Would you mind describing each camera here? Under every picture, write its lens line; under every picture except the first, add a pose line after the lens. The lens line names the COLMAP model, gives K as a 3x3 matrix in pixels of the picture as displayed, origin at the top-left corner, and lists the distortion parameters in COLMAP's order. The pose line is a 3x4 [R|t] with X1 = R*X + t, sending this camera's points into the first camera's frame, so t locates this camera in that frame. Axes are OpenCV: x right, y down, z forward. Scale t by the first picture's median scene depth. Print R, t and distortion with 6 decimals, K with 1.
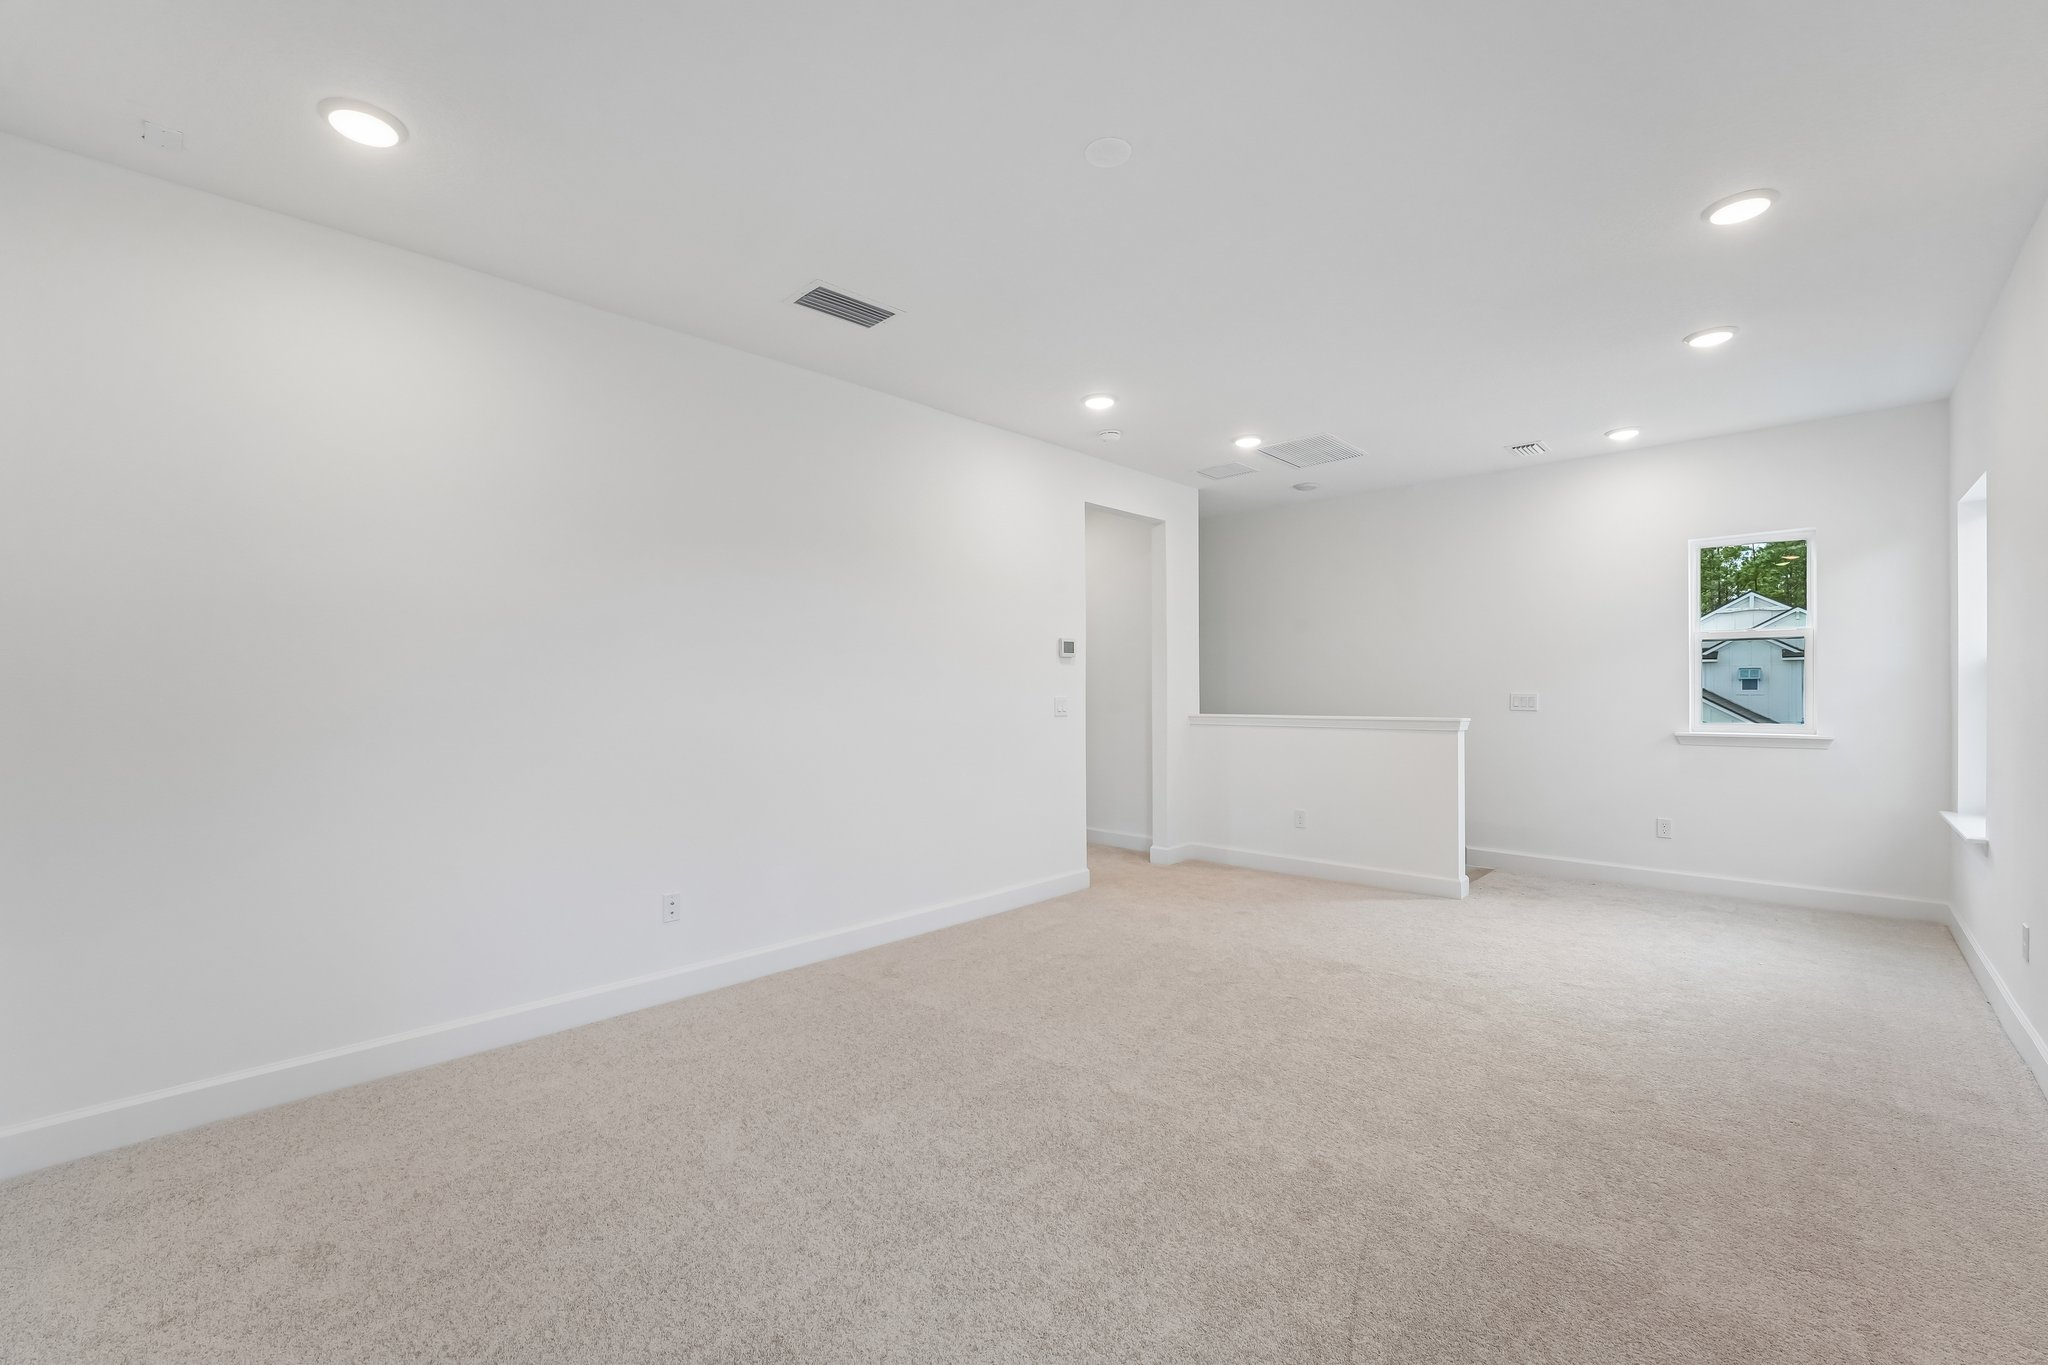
lens RADIAL K [[831.4, 0, 1017.2], [0, 831.4, 690.7], [0, 0, 1]] dist [-0.034614, 0.000058]
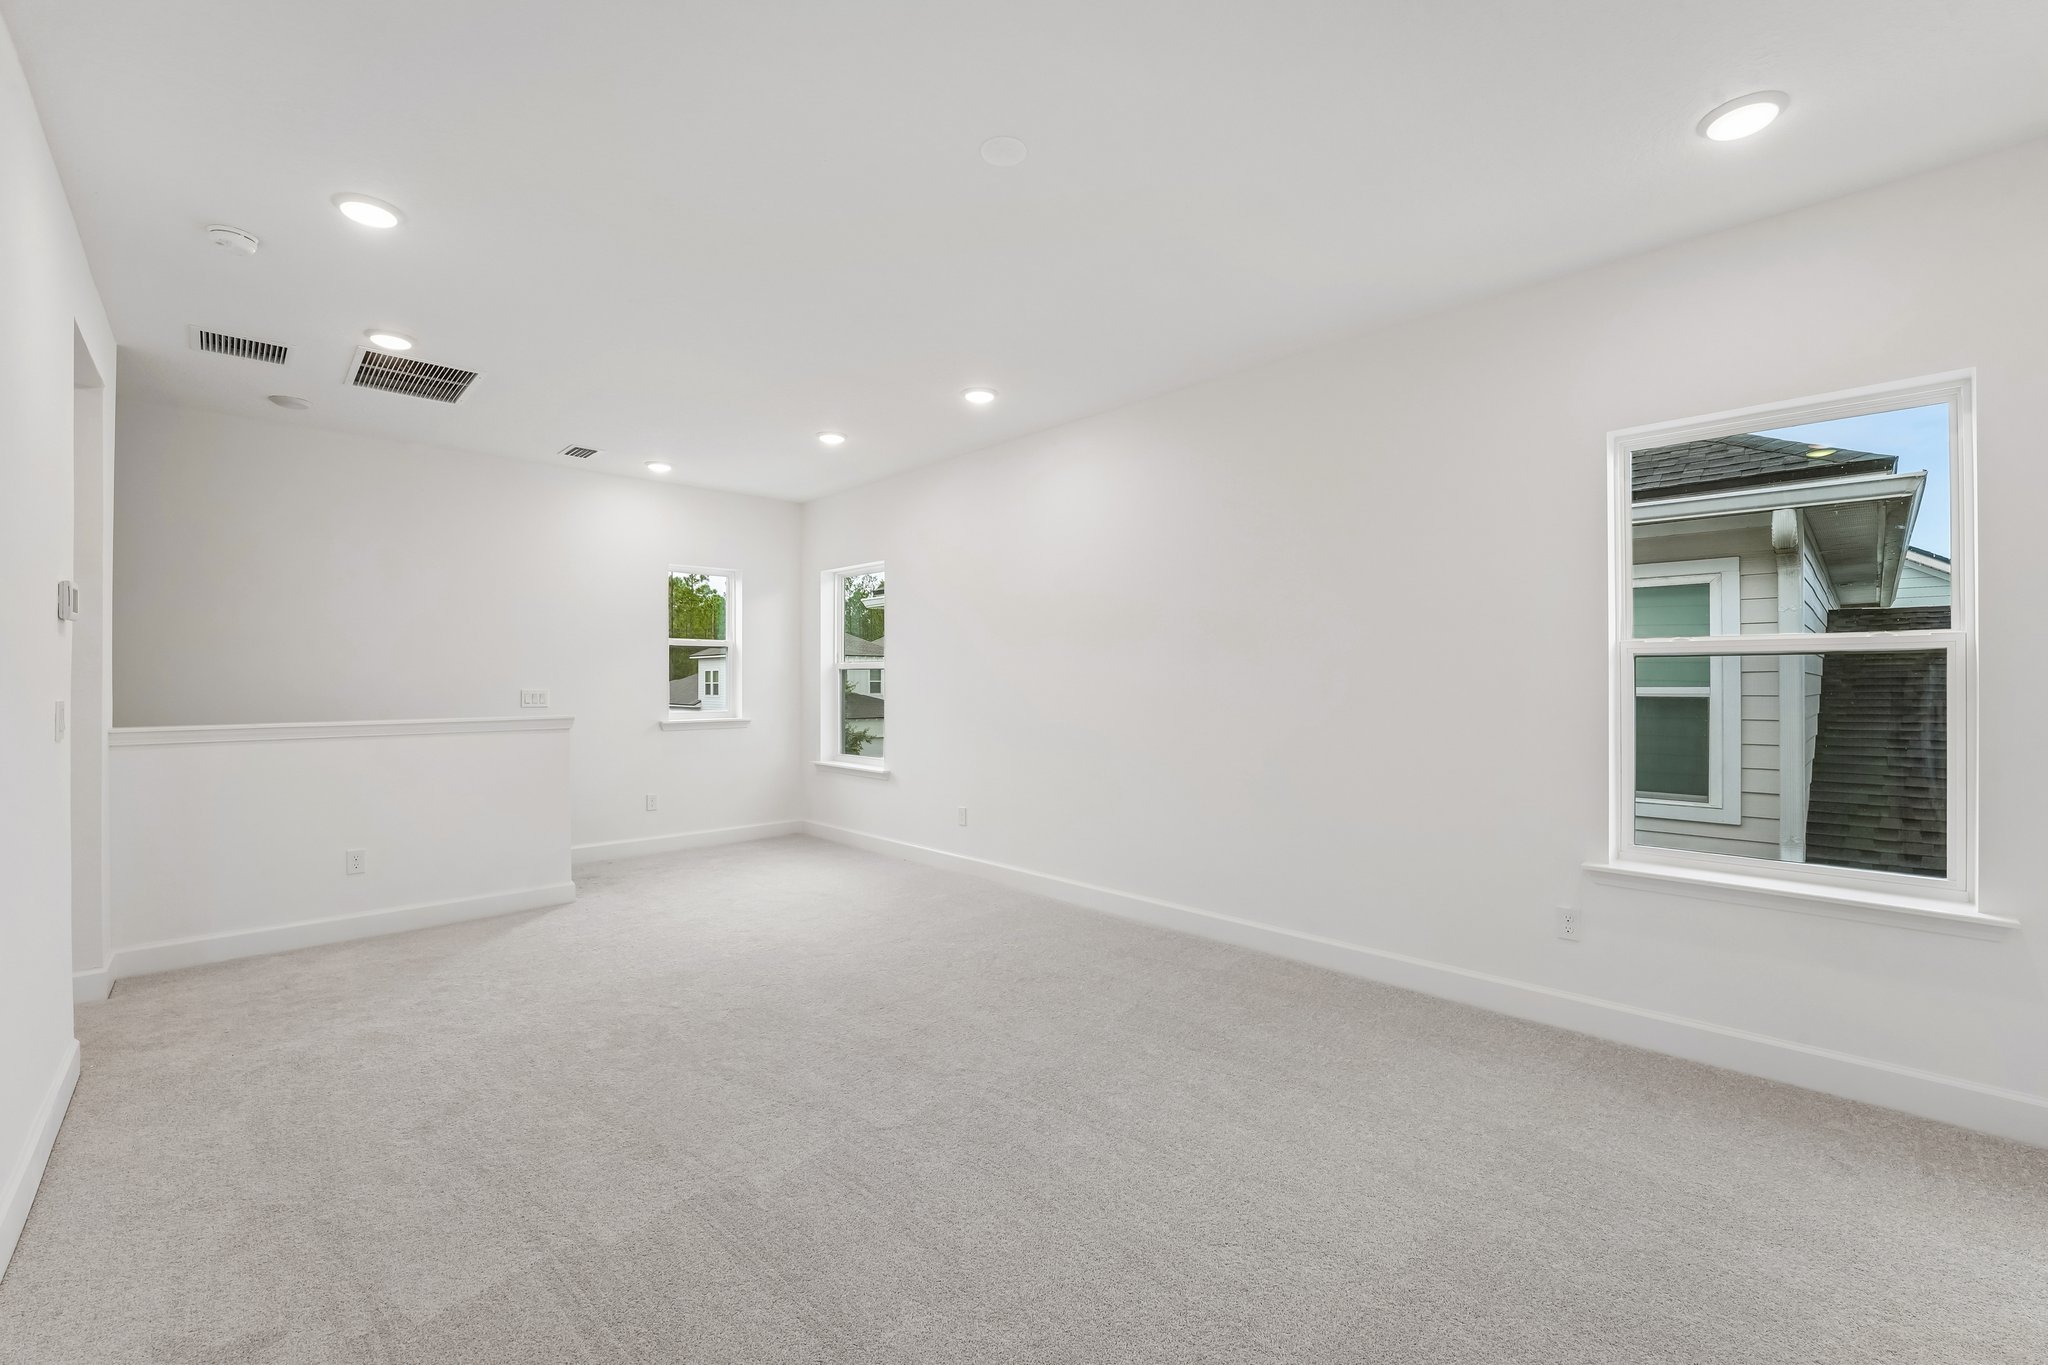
lens RADIAL K [[831.4, 0, 1017.2], [0, 831.4, 690.7], [0, 0, 1]] dist [-0.034614, 0.000058]
pose [[0.030408, -0.005936, 0.999520, -0.407224], [0.005069, 0.999970, 0.005785, 0.001071], [-0.999525, 0.004891, 0.030437, 0.436811]]
